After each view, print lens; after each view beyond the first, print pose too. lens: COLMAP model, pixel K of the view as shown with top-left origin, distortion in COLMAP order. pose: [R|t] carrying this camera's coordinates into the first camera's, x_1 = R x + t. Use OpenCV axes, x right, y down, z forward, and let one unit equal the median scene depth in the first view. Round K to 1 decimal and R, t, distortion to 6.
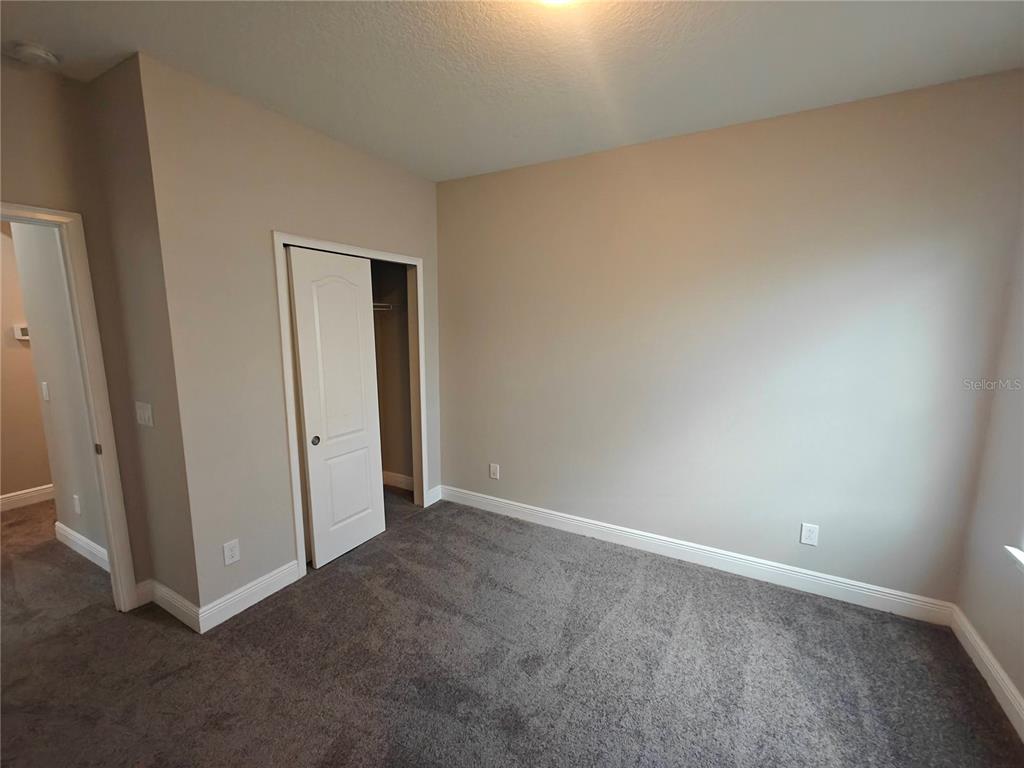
lens RADIAL K [[431.6, 0, 506.9], [0, 431.6, 386.1], [0, 0, 1]] dist [0.003071, 0.000676]
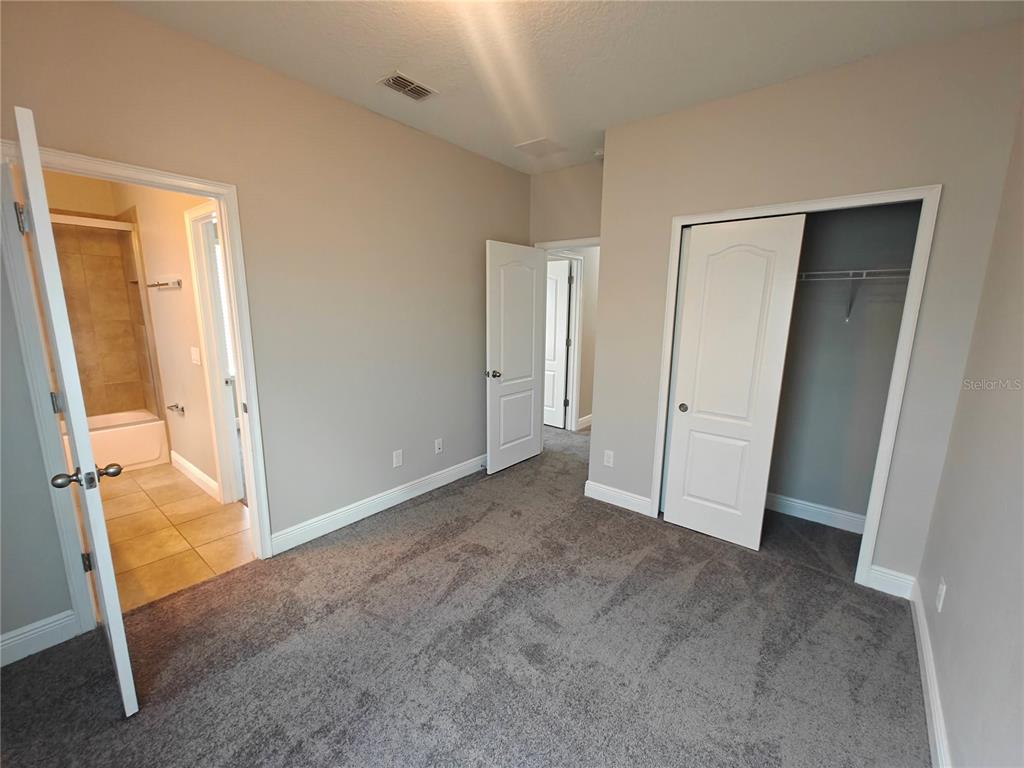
lens RADIAL K [[431.6, 0, 507.6], [0, 431.6, 383.9], [0, 0, 1]] dist [0.003071, 0.000676]
pose [[-0.166000, 0.176442, -0.970213, 0.643298], [-0.156430, 0.966694, 0.202566, -0.077464], [0.973639, 0.185396, -0.132870, 0.696085]]
